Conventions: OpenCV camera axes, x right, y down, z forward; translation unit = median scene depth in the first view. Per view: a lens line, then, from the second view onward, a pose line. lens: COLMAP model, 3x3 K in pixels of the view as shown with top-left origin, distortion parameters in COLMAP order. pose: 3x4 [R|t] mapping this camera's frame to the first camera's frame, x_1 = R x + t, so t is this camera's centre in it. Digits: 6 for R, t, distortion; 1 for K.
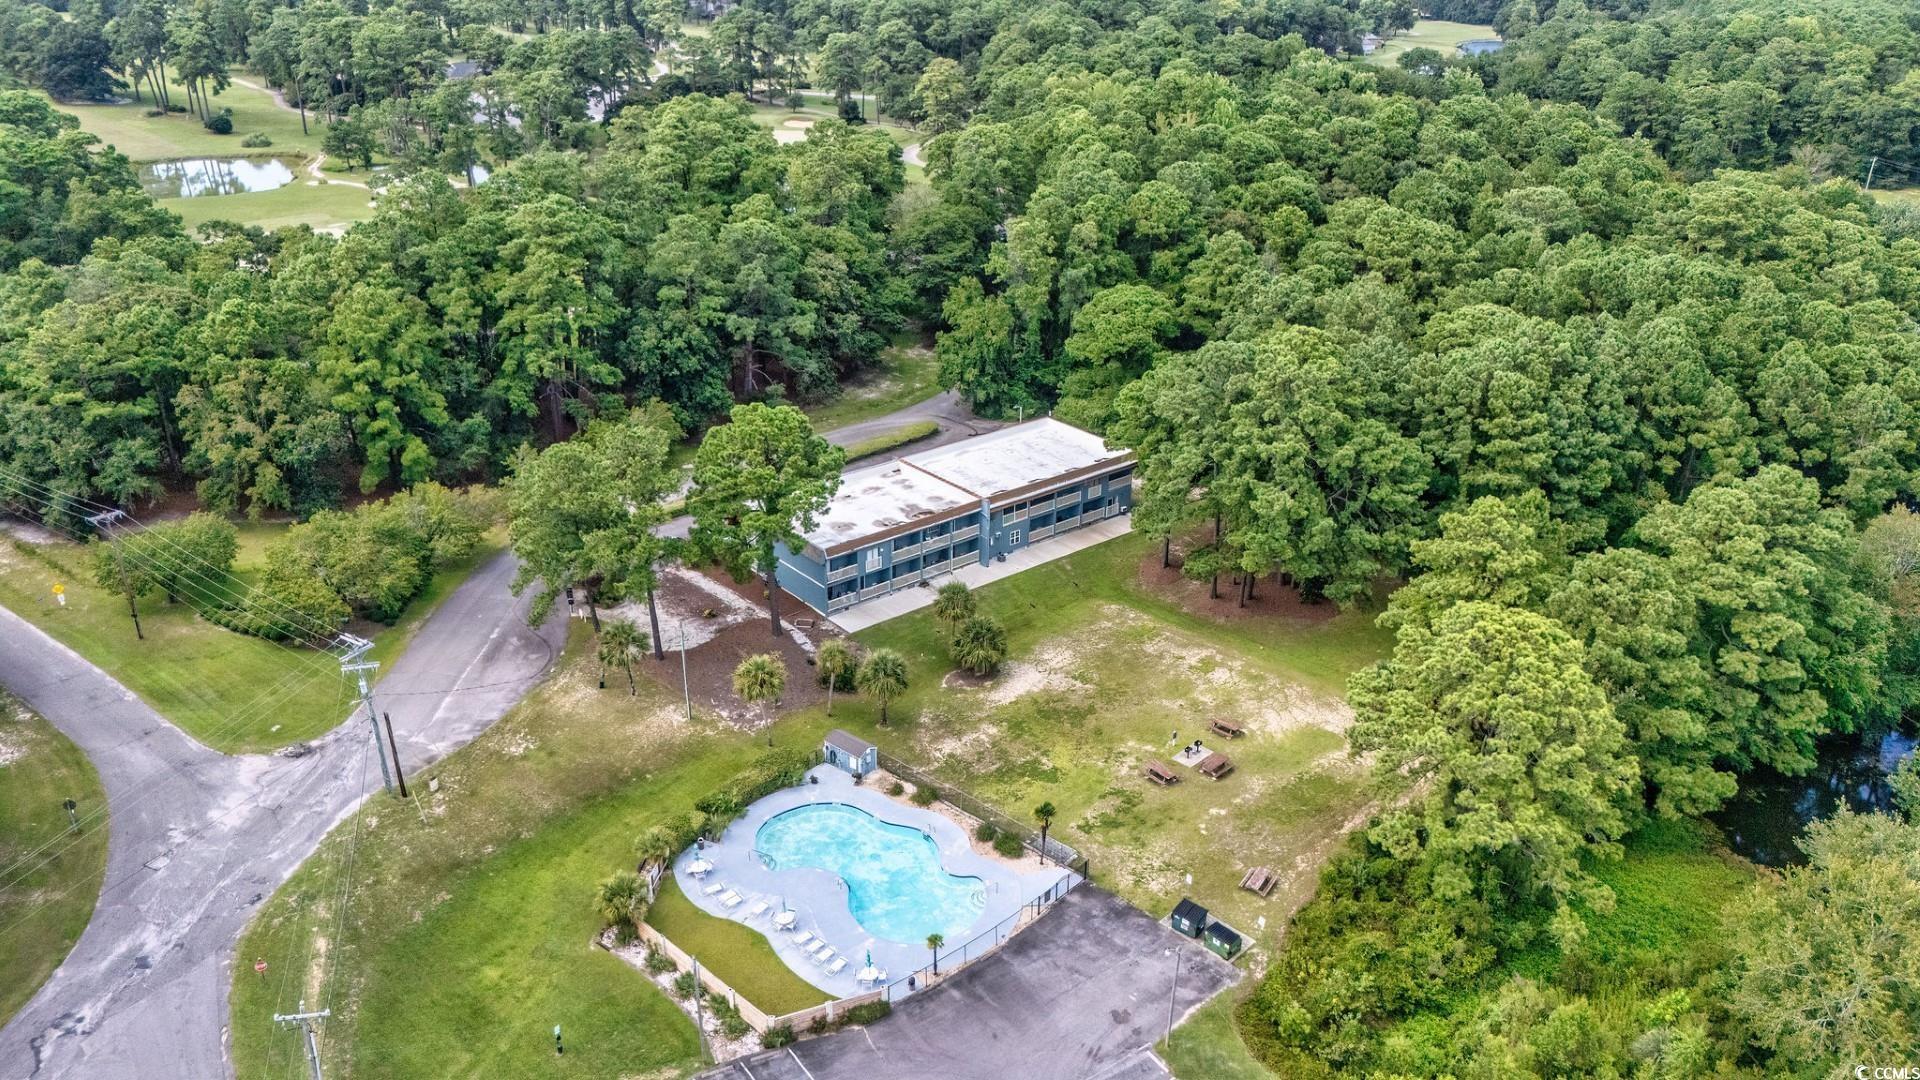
lens RADIAL K [[1426.3, 0, 960.0], [0, 1426.3, 540.0], [0, 0, 1]] dist [0.121532, -0.196762]
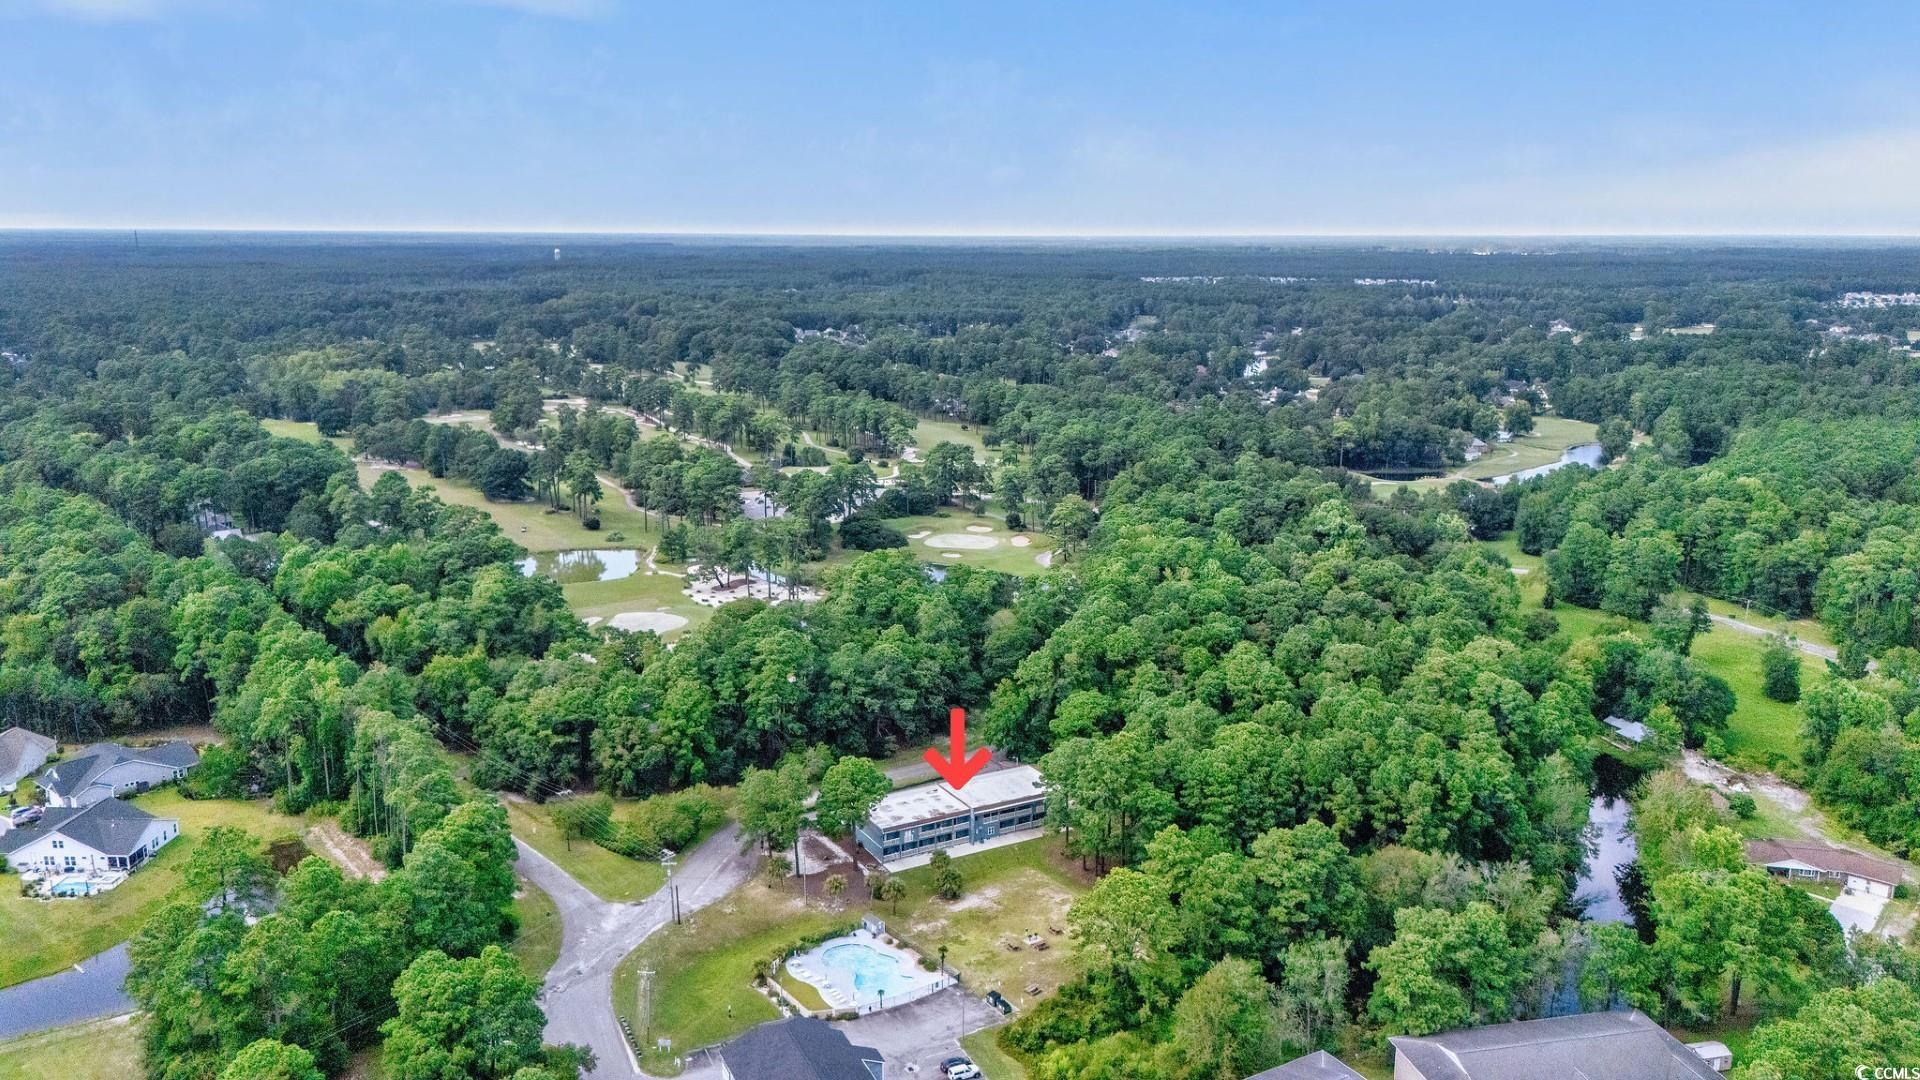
lens RADIAL K [[1426.3, 0, 960.0], [0, 1426.3, 540.0], [0, 0, 1]] dist [0.121532, -0.196762]
pose [[0.983753, 0.033651, -0.176343, 0.338503], [-0.069569, 0.976981, -0.201666, 0.007971], [0.165497, 0.210657, 0.963449, -0.974600]]
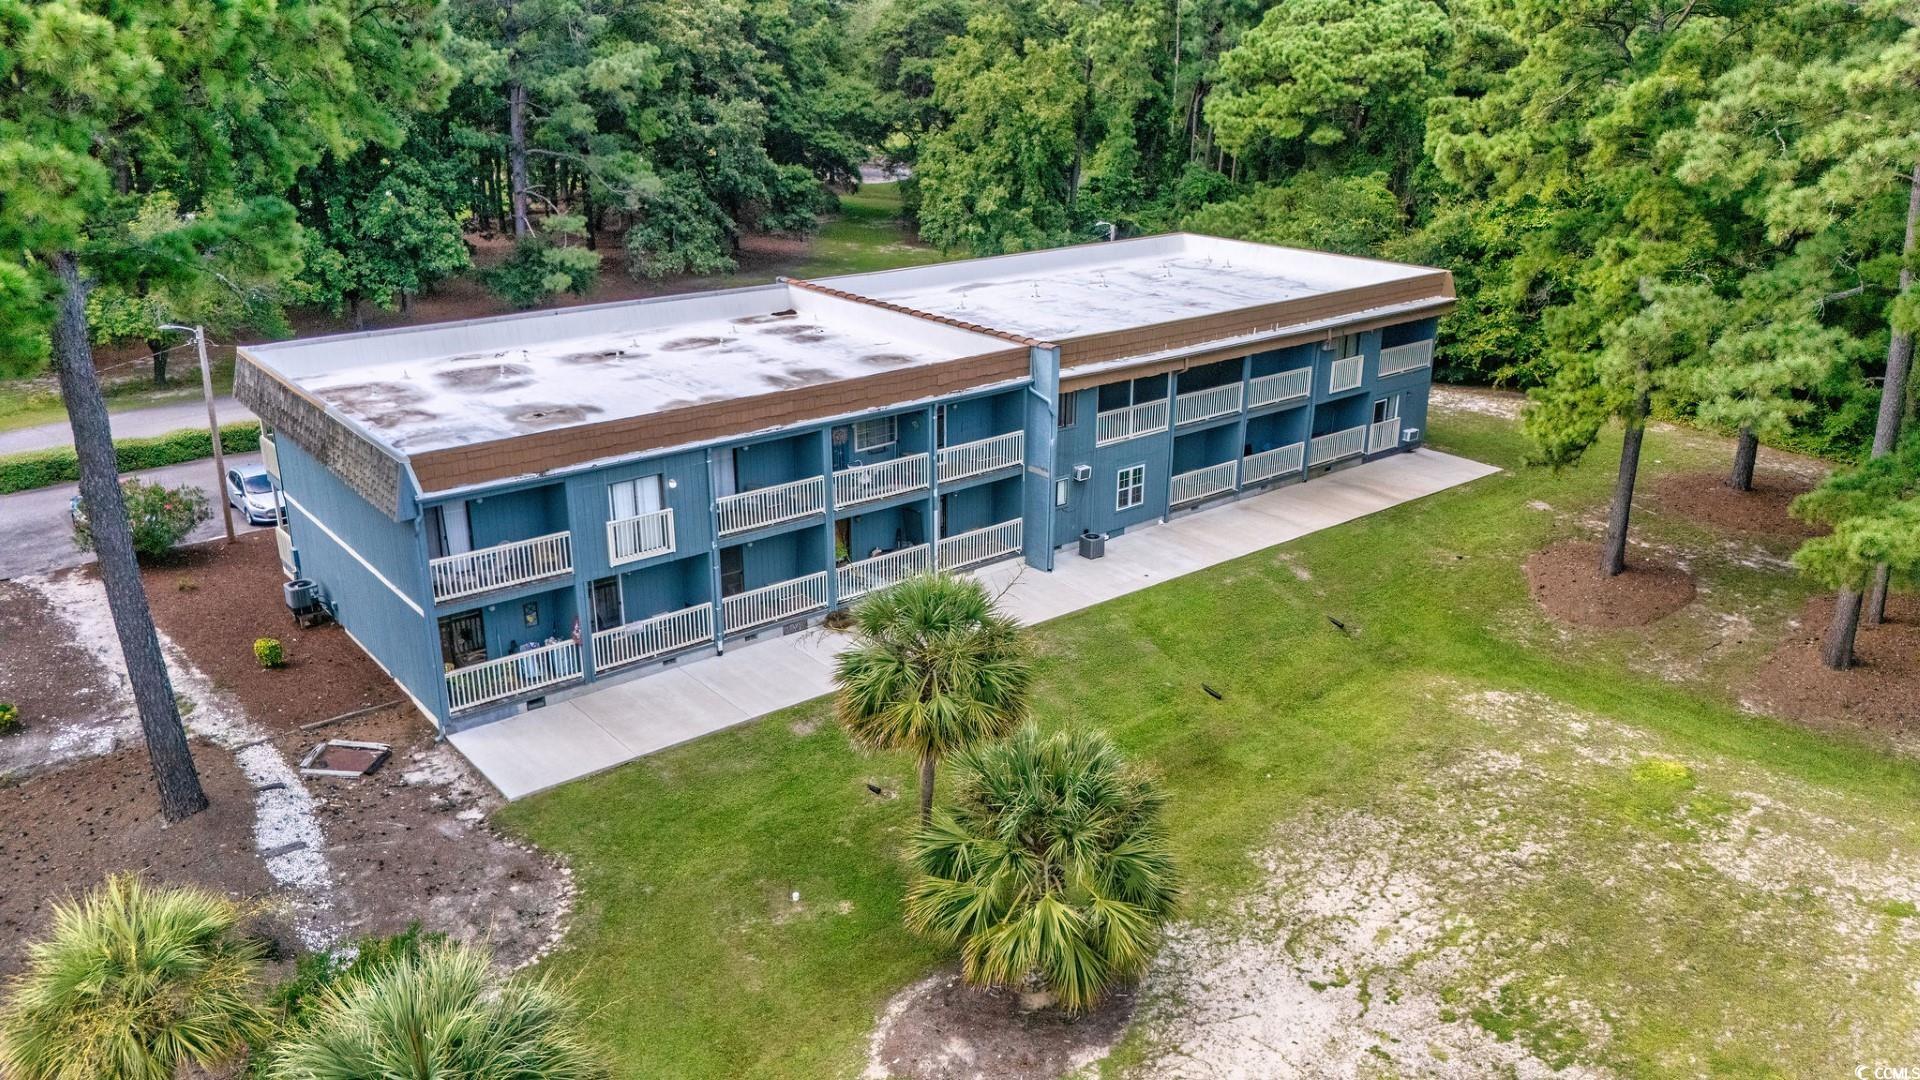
lens RADIAL K [[1426.3, 0, 960.0], [0, 1426.3, 540.0], [0, 0, 1]] dist [0.121532, -0.196762]
pose [[0.999968, 0.003069, -0.007443, 0.001881], [-0.003613, 0.997242, -0.074128, 0.036897], [0.007195, 0.074152, 0.997221, 0.707592]]
